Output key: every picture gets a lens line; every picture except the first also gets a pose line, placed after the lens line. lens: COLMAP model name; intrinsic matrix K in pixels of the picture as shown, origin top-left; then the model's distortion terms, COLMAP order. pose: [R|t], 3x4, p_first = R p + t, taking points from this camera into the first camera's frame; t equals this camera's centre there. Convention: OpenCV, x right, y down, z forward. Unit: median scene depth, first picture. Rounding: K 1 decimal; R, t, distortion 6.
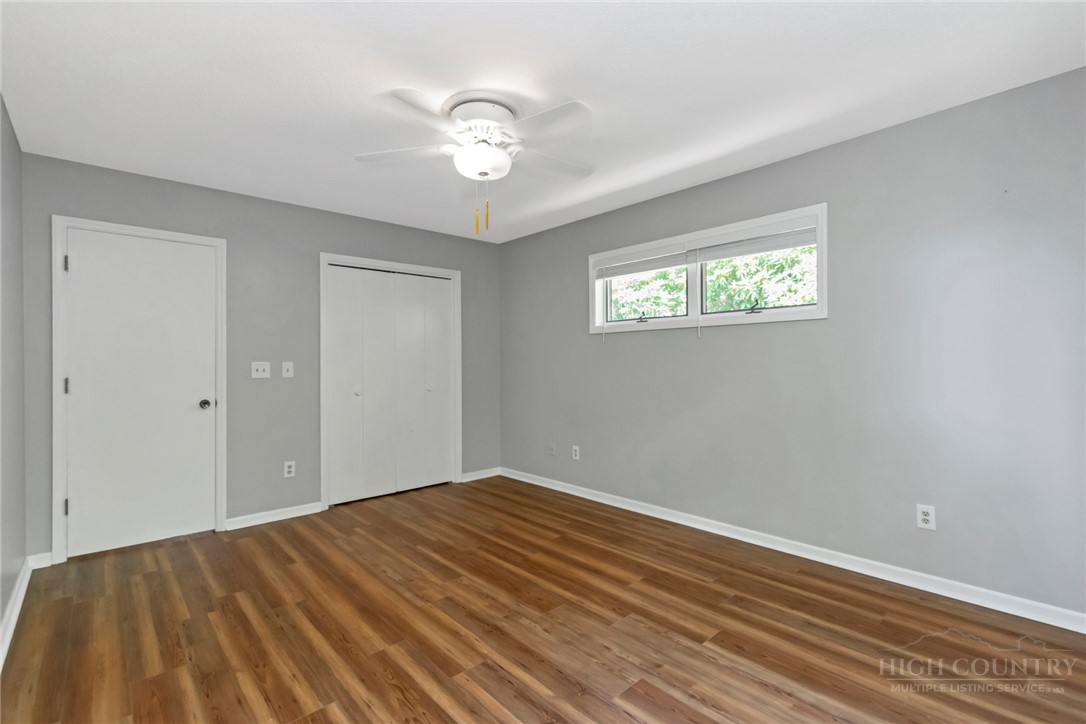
lens RADIAL K [[491.1, 0, 538.9], [0, 491.1, 349.9], [0, 0, 1]] dist [0.003826, -0.000307]
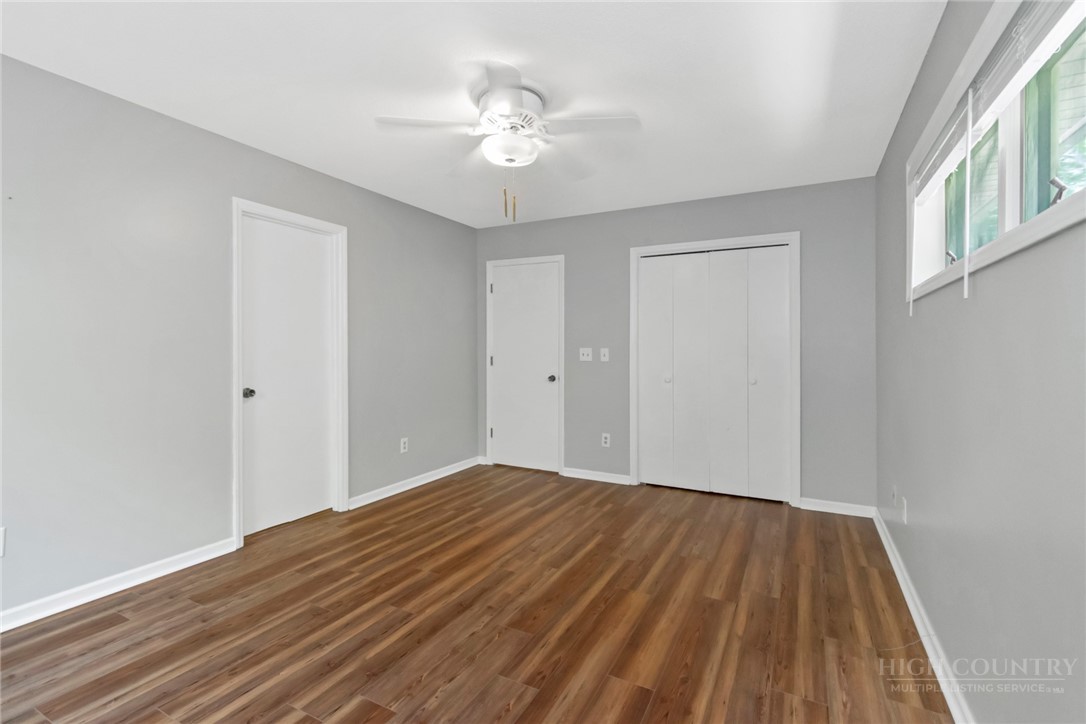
lens RADIAL K [[491.1, 0, 538.9], [0, 491.1, 349.9], [0, 0, 1]] dist [0.003826, -0.000307]
pose [[0.344084, 0.011475, -0.938869, 0.787113], [0.012528, 0.999780, 0.016811, 0.009551], [0.938855, -0.017546, 0.343864, 0.674604]]
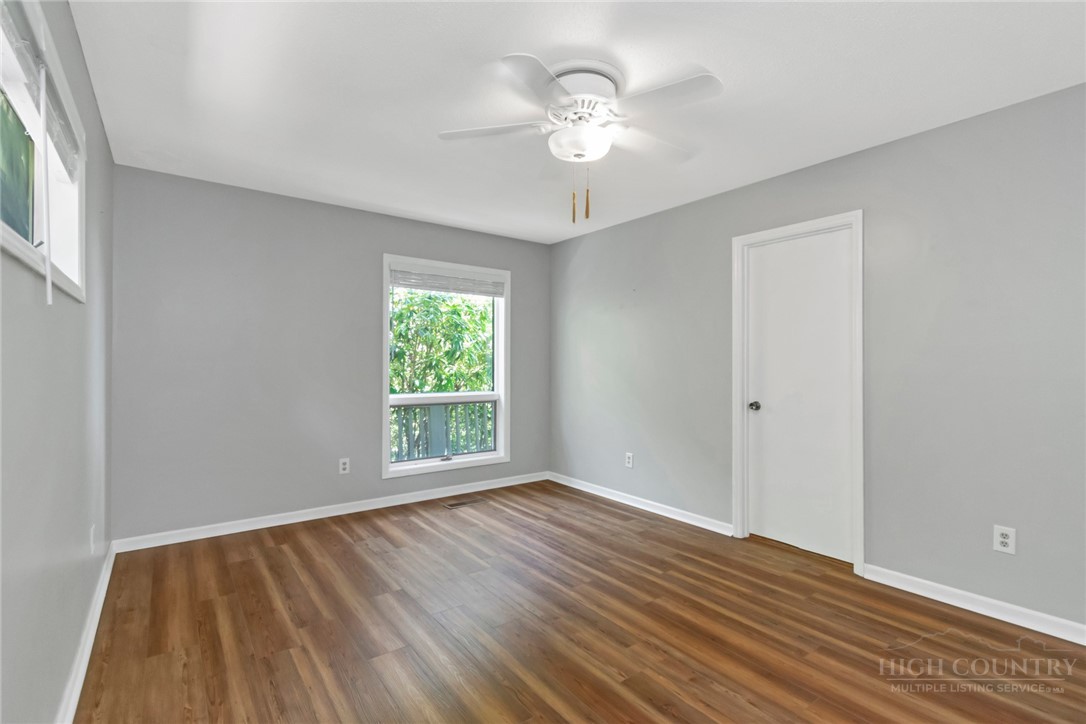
lens RADIAL K [[501.6, 0, 551.0], [0, 501.6, 373.6], [0, 0, 1]] dist [0.002454, 0.000178]
pose [[-0.997499, 0.002413, 0.070639, -0.114732], [0.002163, 0.999991, -0.003605, 0.039965], [-0.070647, -0.003443, -0.997495, 1.797160]]
